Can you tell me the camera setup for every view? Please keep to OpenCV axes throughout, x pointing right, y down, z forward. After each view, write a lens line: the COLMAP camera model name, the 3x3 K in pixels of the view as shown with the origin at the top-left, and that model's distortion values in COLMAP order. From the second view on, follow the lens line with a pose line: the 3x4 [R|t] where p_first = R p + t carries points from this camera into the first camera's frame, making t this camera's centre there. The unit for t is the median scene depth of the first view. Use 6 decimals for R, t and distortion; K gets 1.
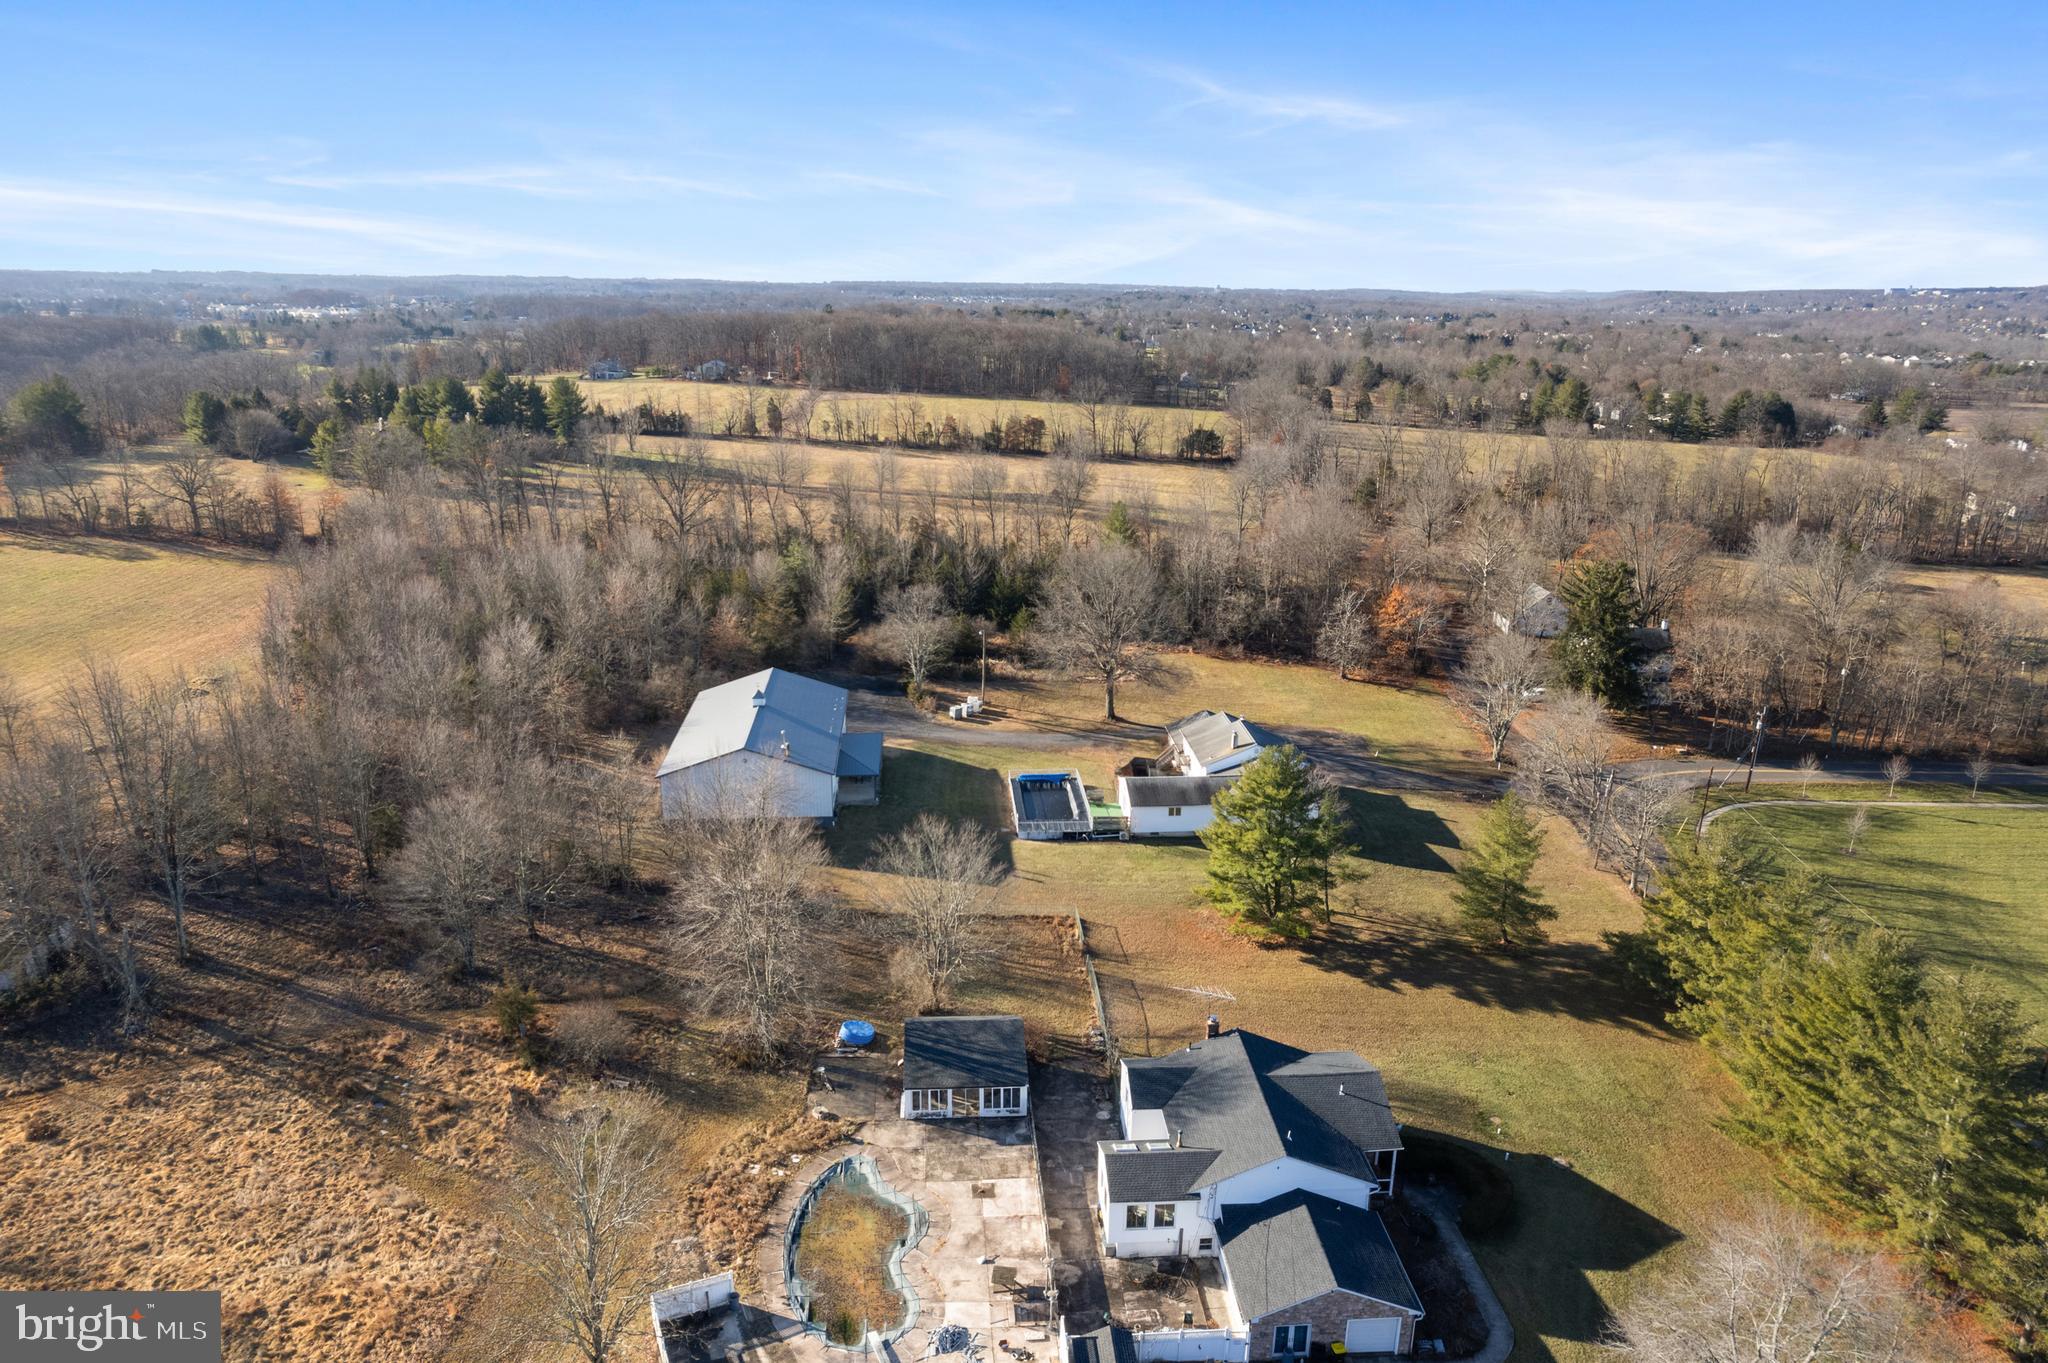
lens RADIAL K [[1277.7, 0, 1024.0], [0, 1277.7, 681.5], [0, 0, 1]] dist [-0.002617, 0.001926]
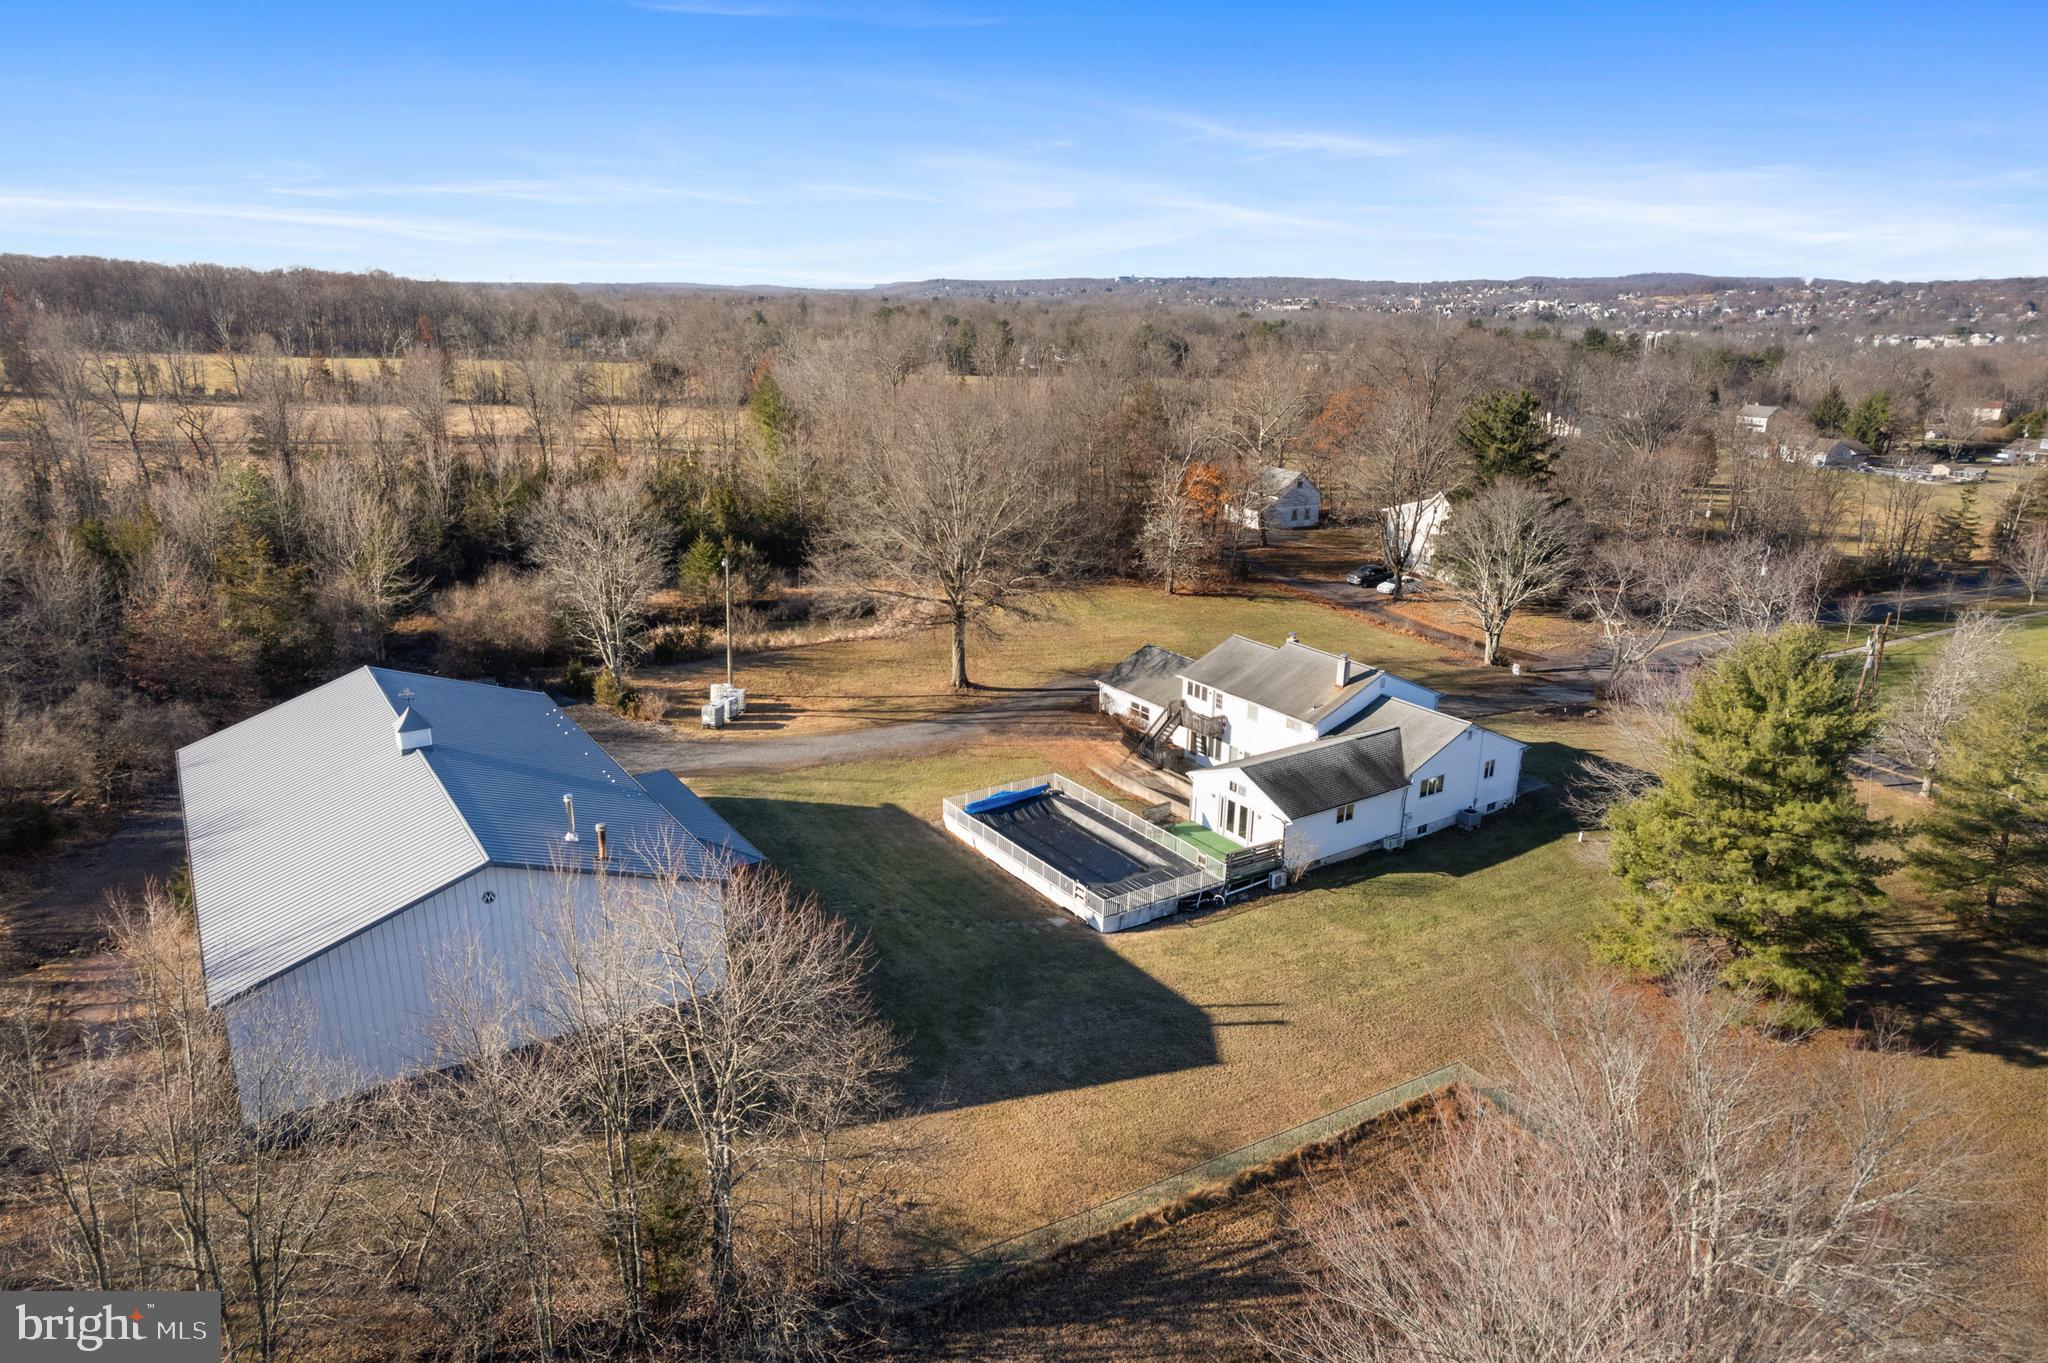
lens RADIAL K [[1277.7, 0, 1024.0], [0, 1277.7, 681.5], [0, 0, 1]] dist [-0.002617, 0.001926]
pose [[0.876252, -0.140161, 0.461019, -0.184511], [0.135504, 0.989827, 0.043381, 0.004290], [-0.462409, 0.024457, 0.886330, 0.458525]]
